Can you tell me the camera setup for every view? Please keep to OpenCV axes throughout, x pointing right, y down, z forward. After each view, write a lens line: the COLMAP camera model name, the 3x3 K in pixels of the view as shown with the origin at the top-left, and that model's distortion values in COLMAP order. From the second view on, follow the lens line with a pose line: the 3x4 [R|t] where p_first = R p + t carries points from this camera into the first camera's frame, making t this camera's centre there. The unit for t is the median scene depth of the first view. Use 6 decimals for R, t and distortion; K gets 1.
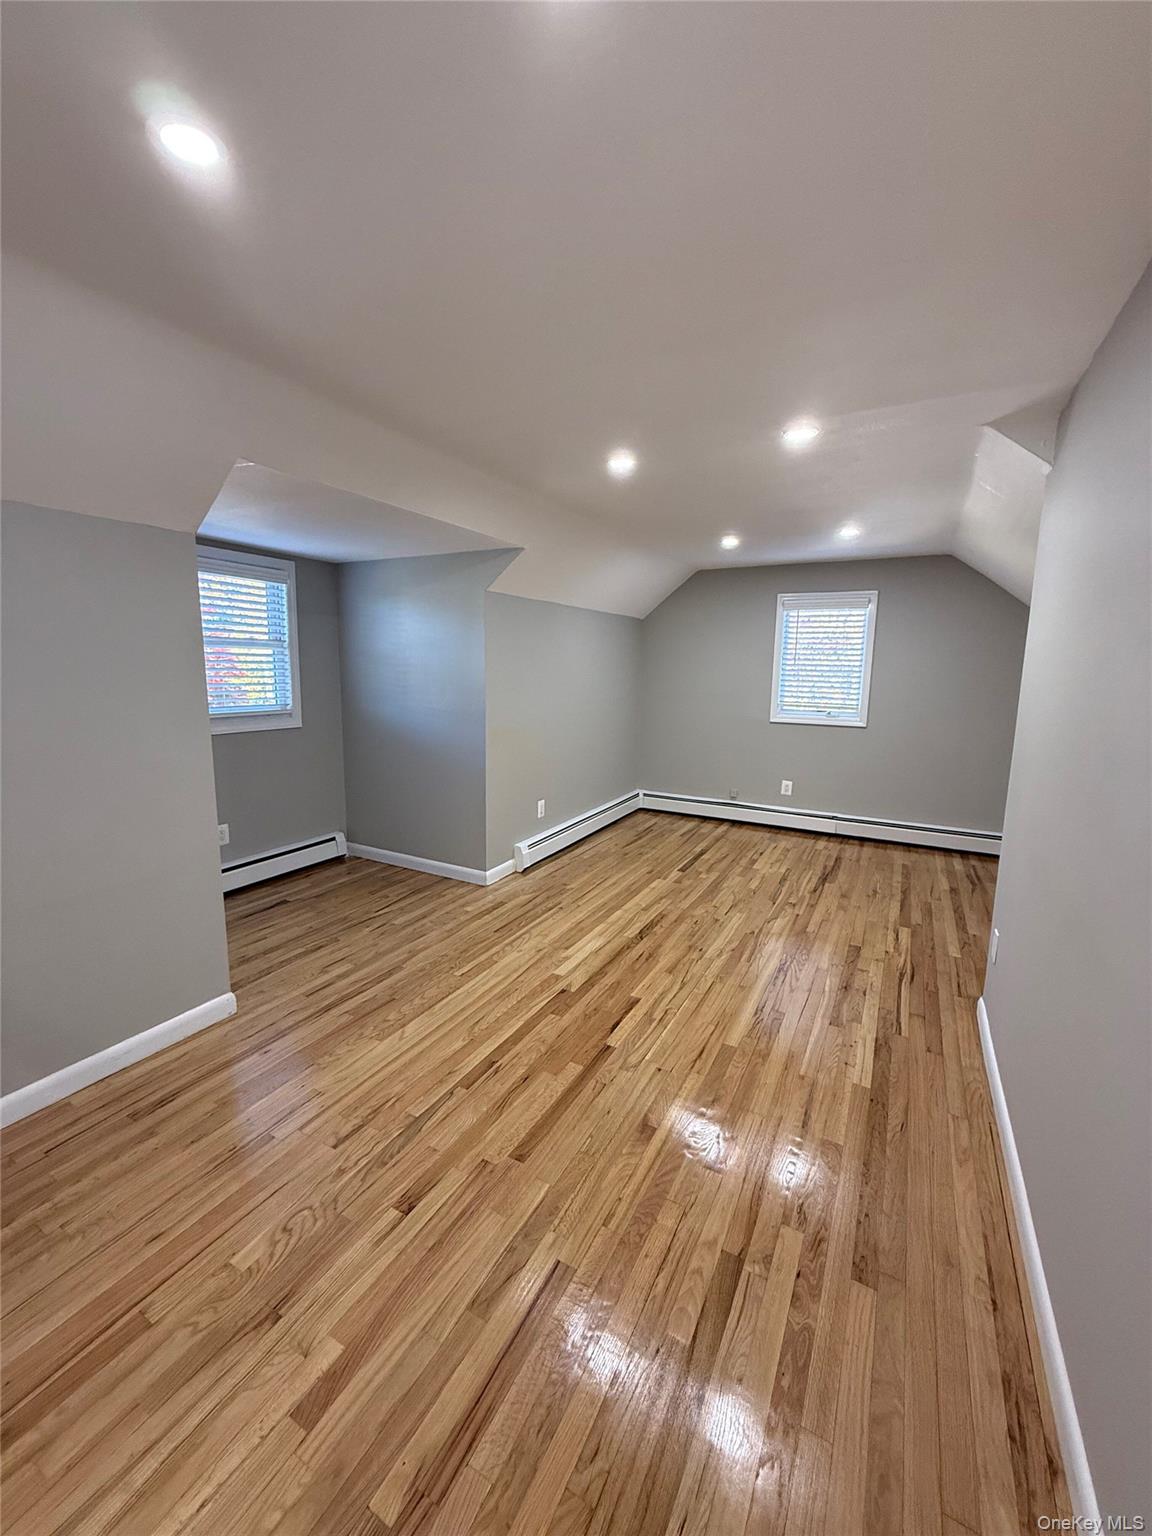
lens RADIAL K [[609.3, 0, 576.2], [0, 609.3, 761.4], [0, 0, 1]] dist [0.000064, 0.000223]
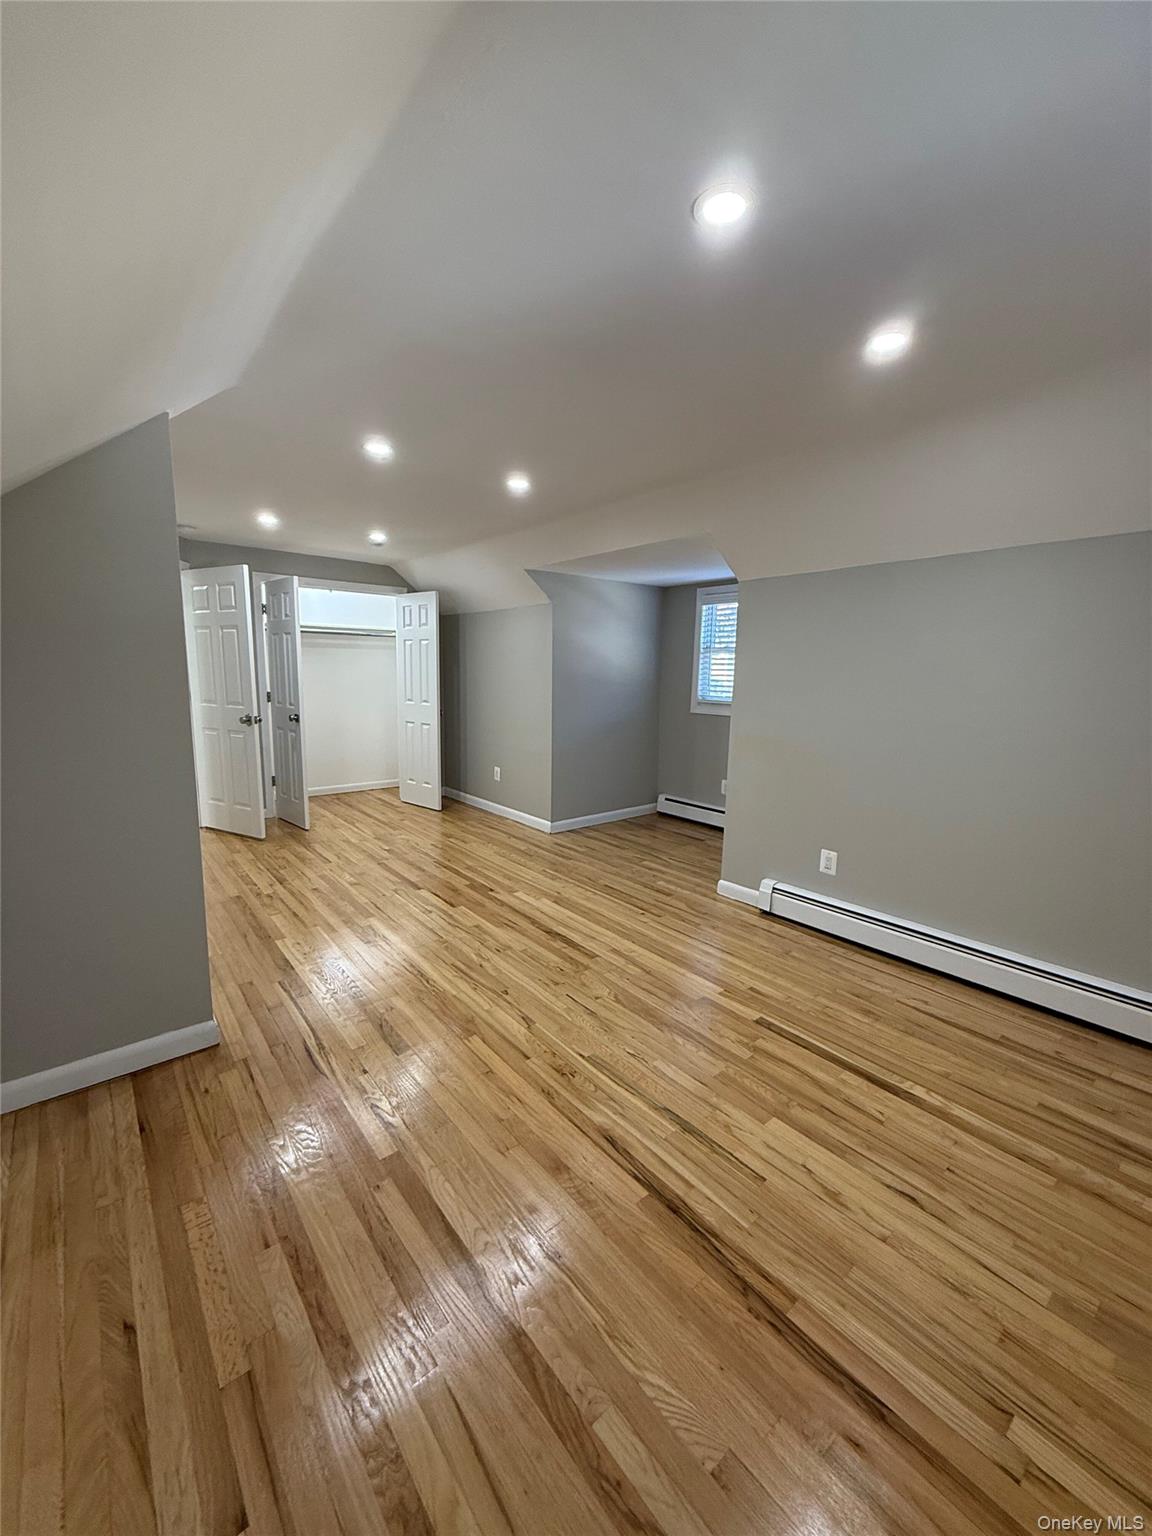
lens RADIAL K [[609.3, 0, 576.2], [0, 609.3, 761.4], [0, 0, 1]] dist [0.000064, 0.000223]
pose [[-0.369244, 0.119101, -0.921669, 0.937710], [-0.164419, 0.967737, 0.190925, -0.166860], [0.914672, 0.222038, -0.337749, 1.281218]]
